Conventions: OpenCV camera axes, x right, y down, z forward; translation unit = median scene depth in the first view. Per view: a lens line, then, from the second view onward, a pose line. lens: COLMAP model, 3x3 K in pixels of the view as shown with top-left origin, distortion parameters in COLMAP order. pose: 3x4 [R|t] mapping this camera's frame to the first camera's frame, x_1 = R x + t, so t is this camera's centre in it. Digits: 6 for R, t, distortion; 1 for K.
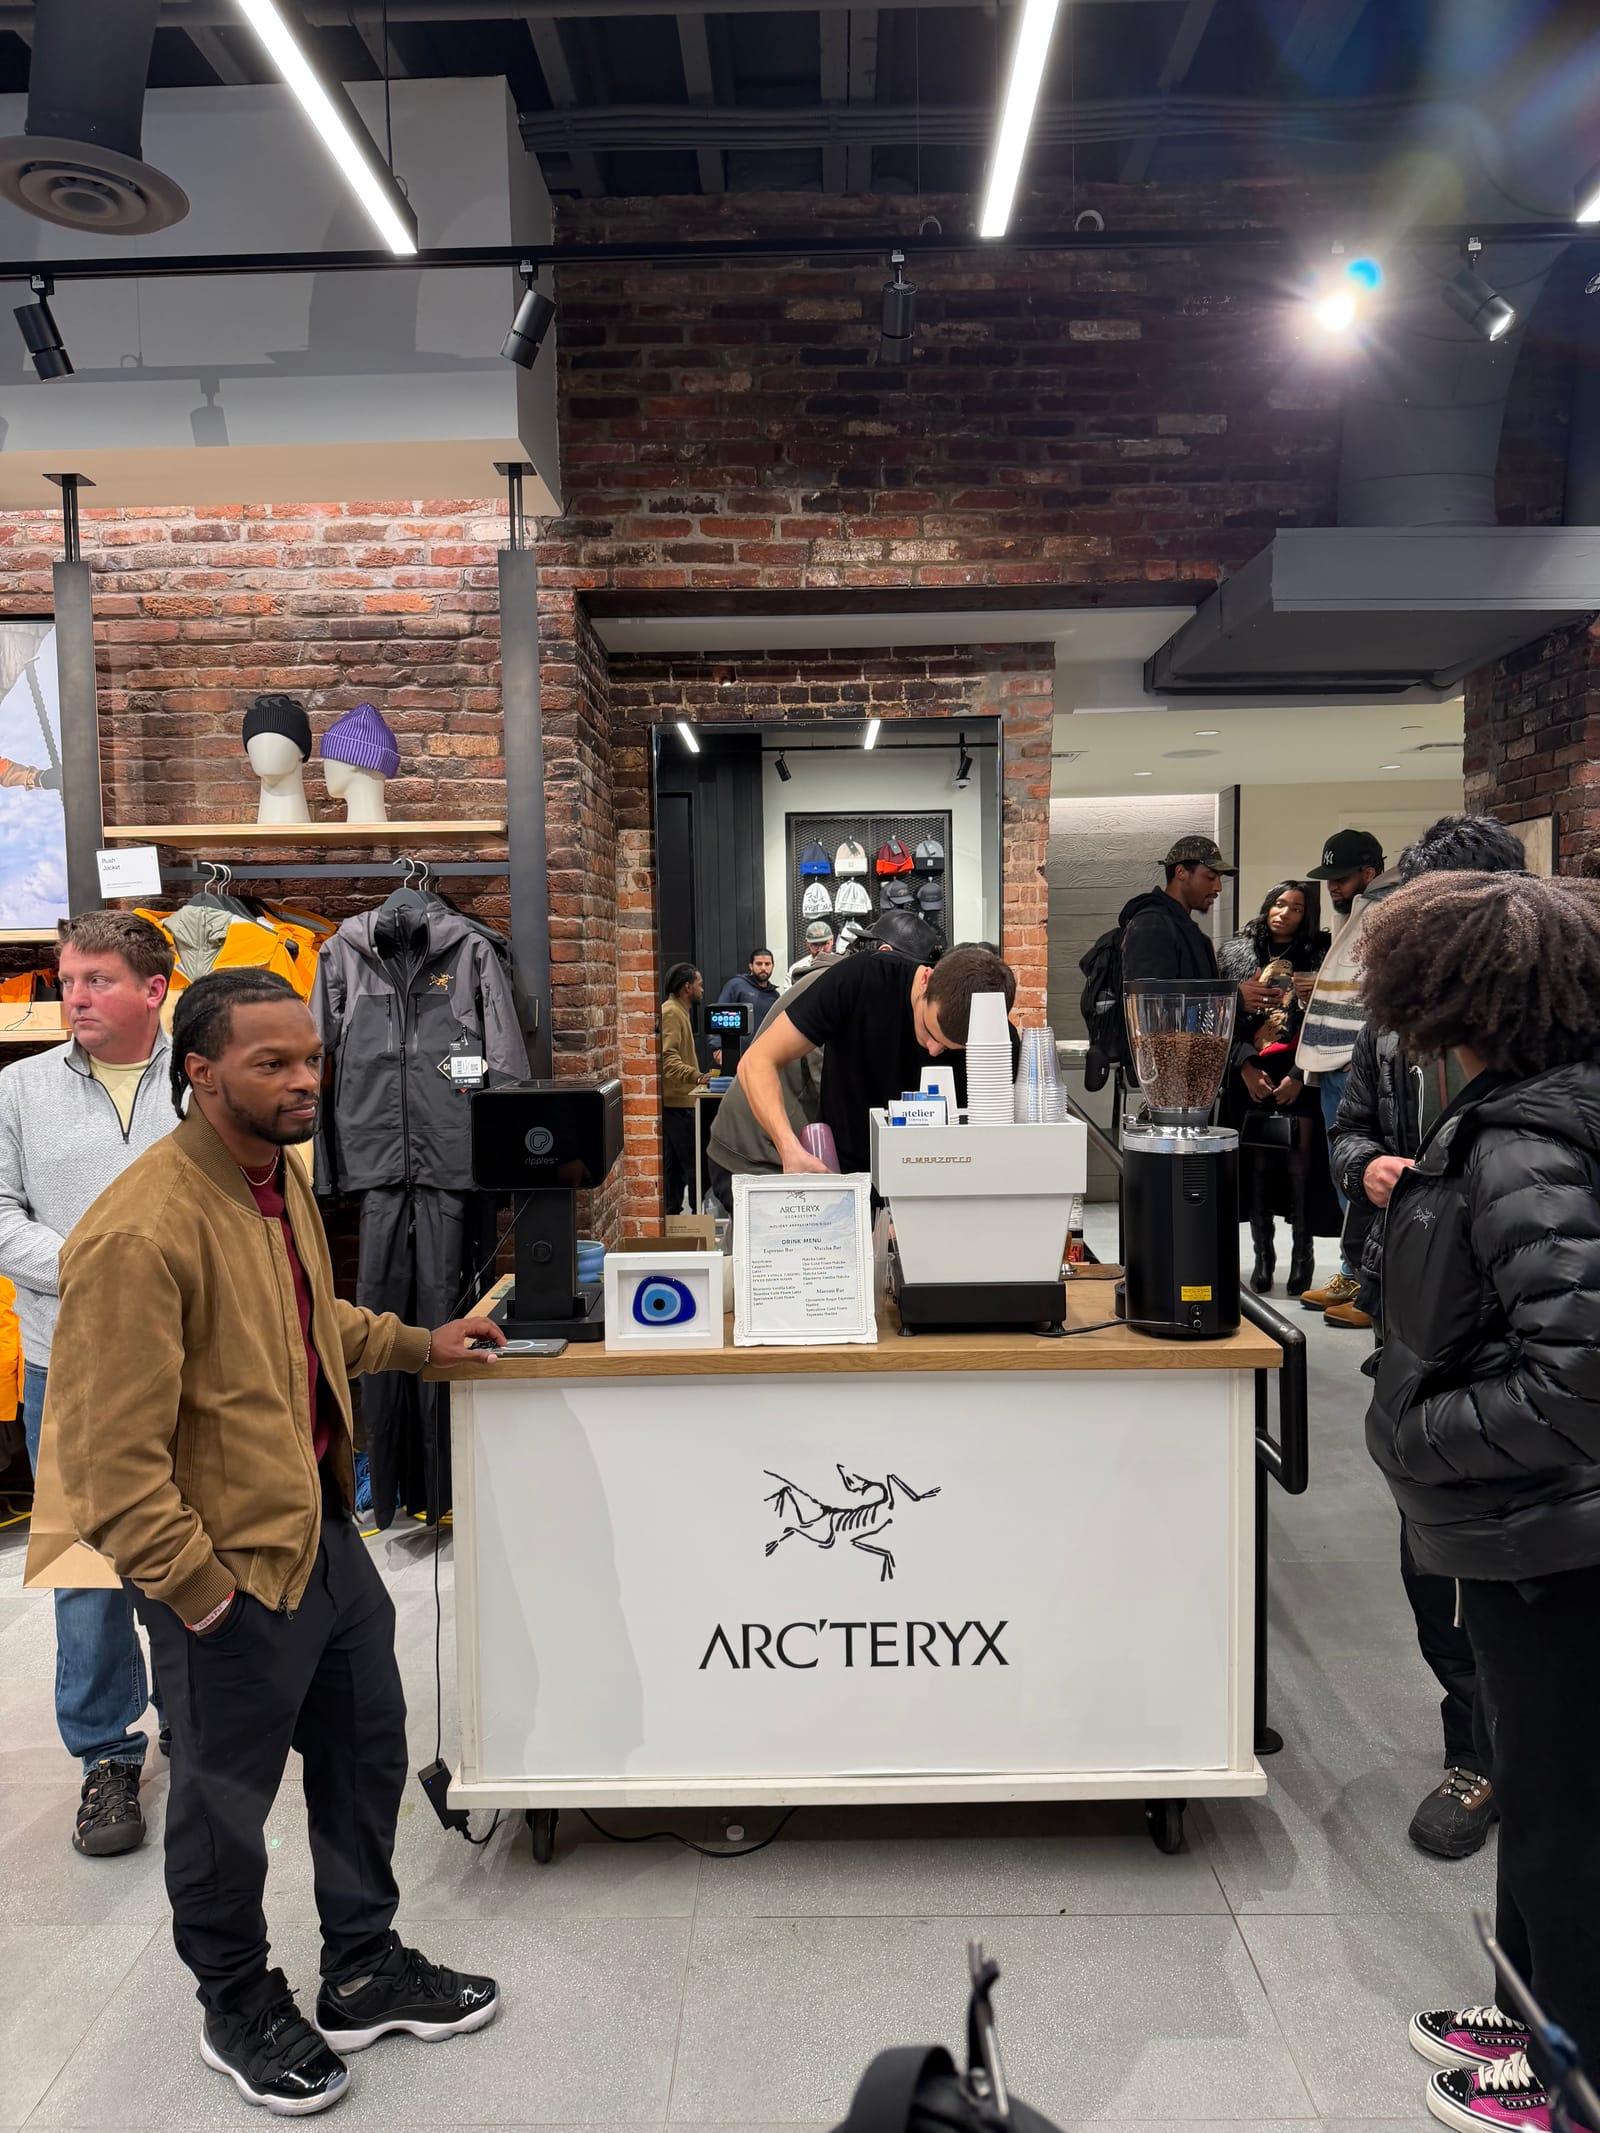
lens RADIAL K [[2150.2, 0, 800.0], [0, 2150.2, 1066.5], [0, 0, 1]] dist [0.211801, -0.461319]
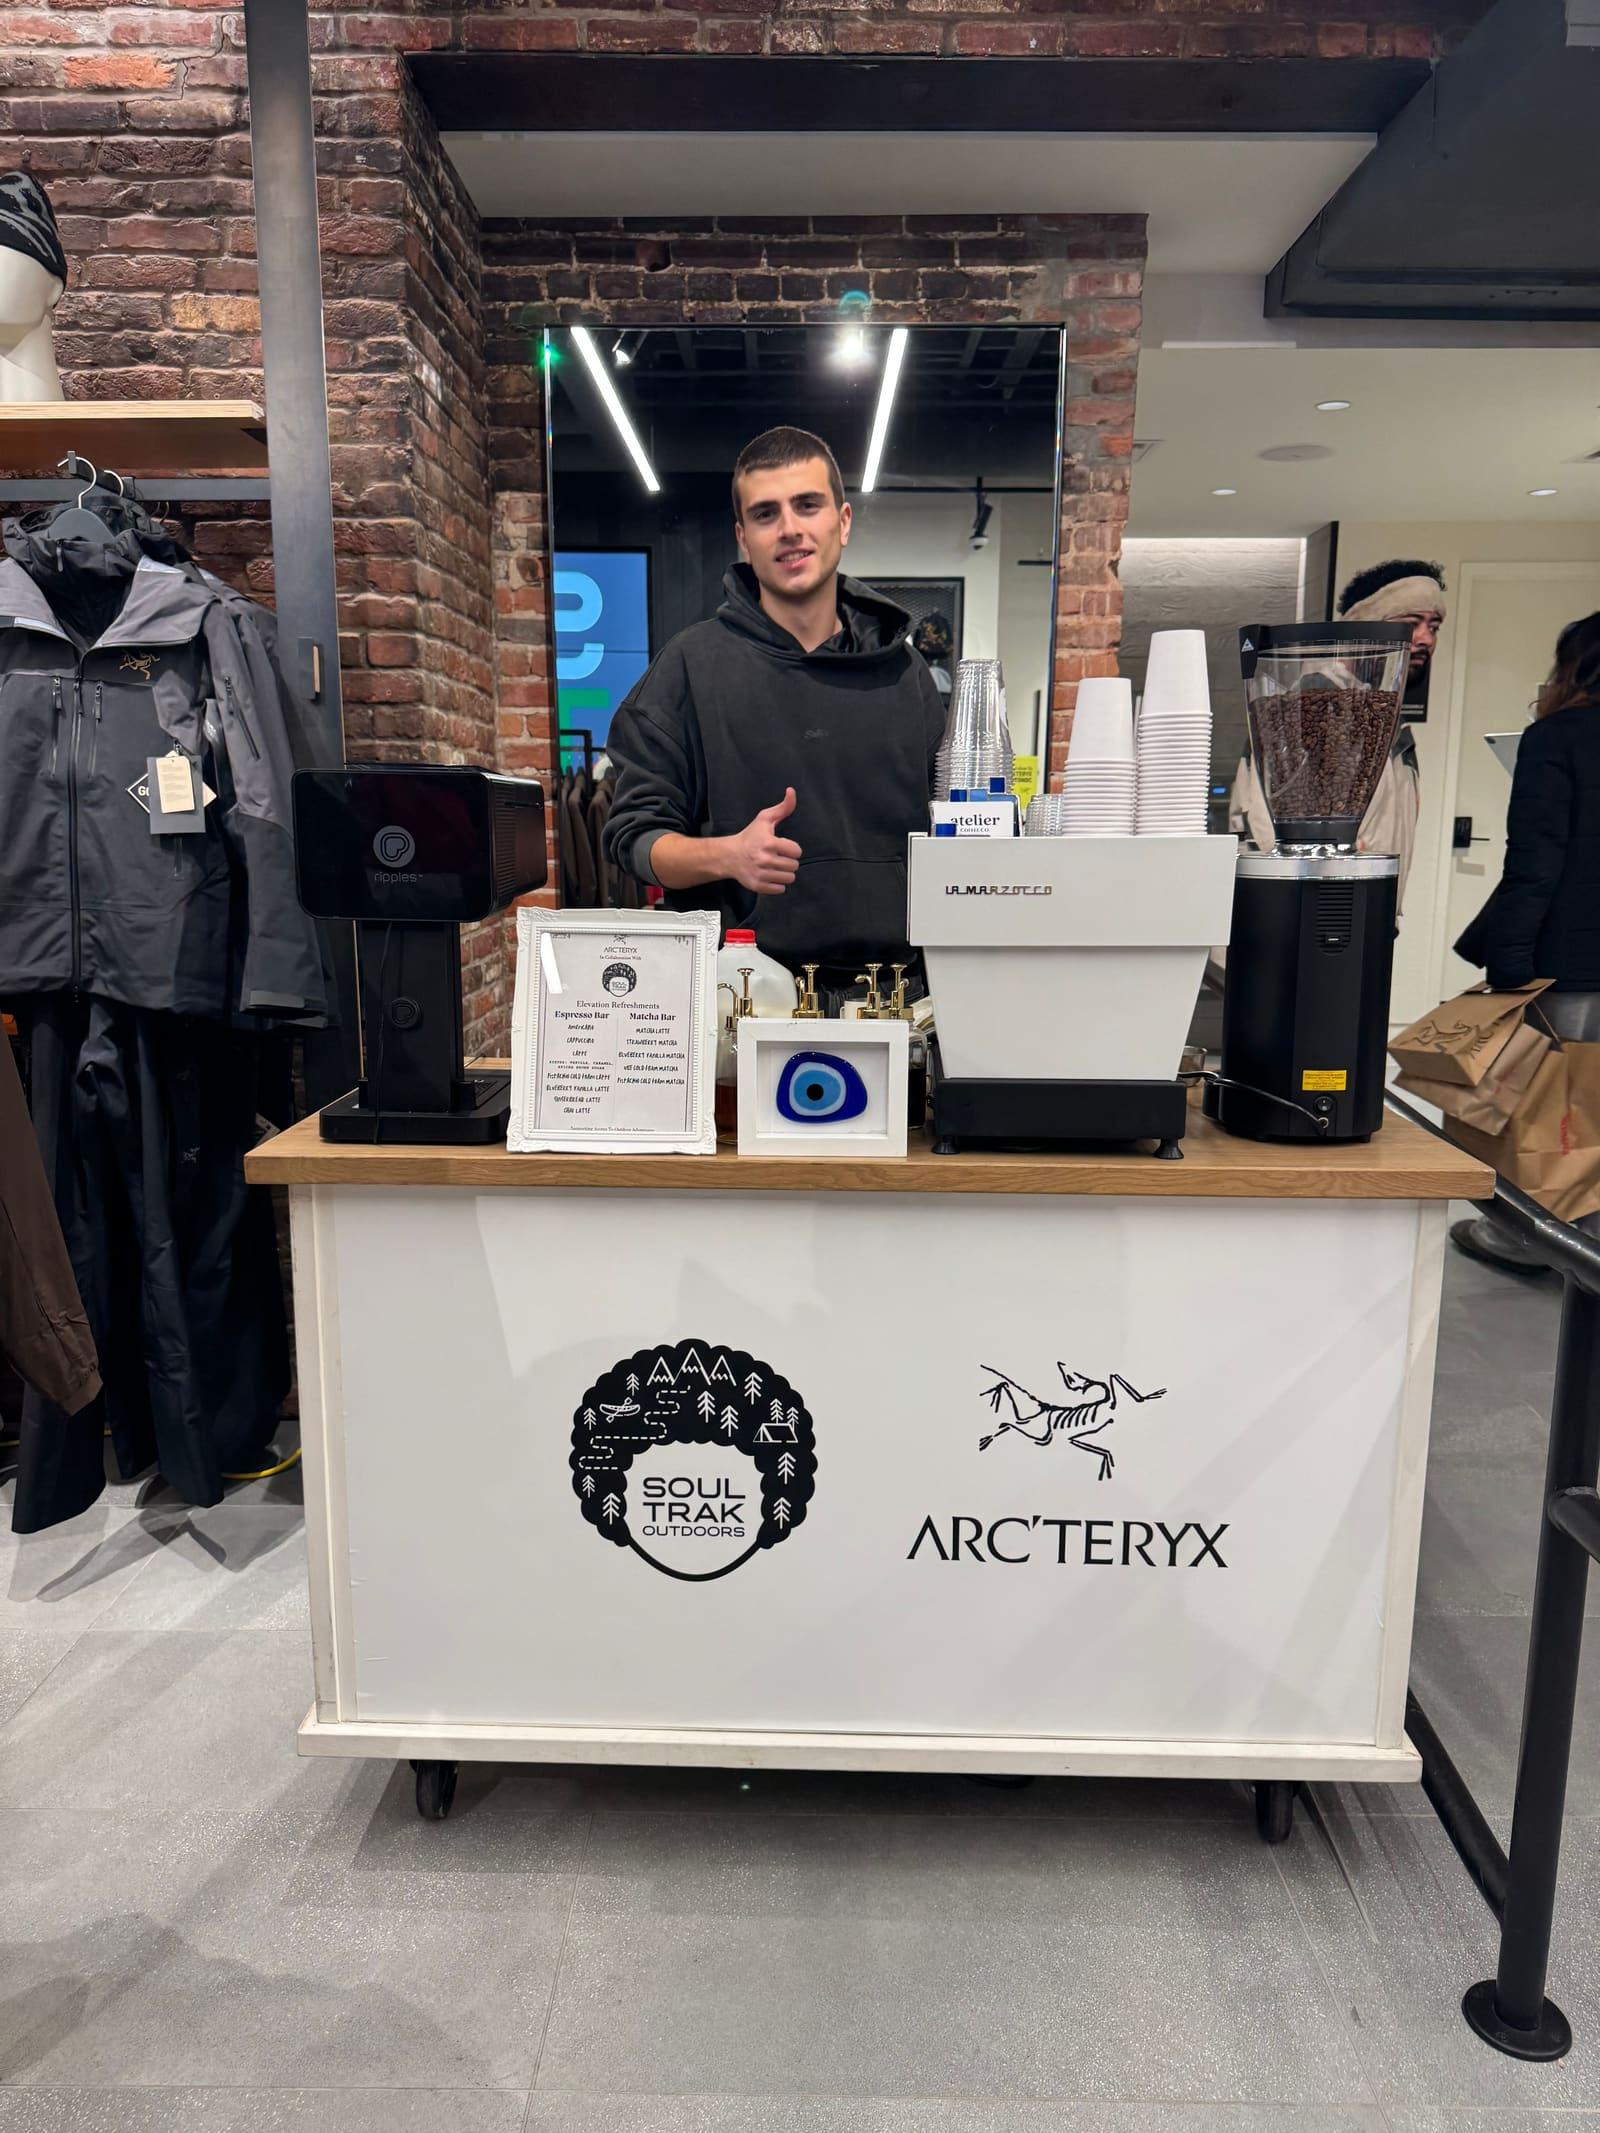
lens RADIAL K [[2150.2, 0, 800.0], [0, 2150.2, 1066.5], [0, 0, 1]] dist [0.211801, -0.461319]
pose [[0.999786, 0.019616, 0.006521, 0.010954], [-0.020044, 0.997078, 0.073711, 0.018487], [-0.005056, -0.073826, 0.997258, 0.306717]]
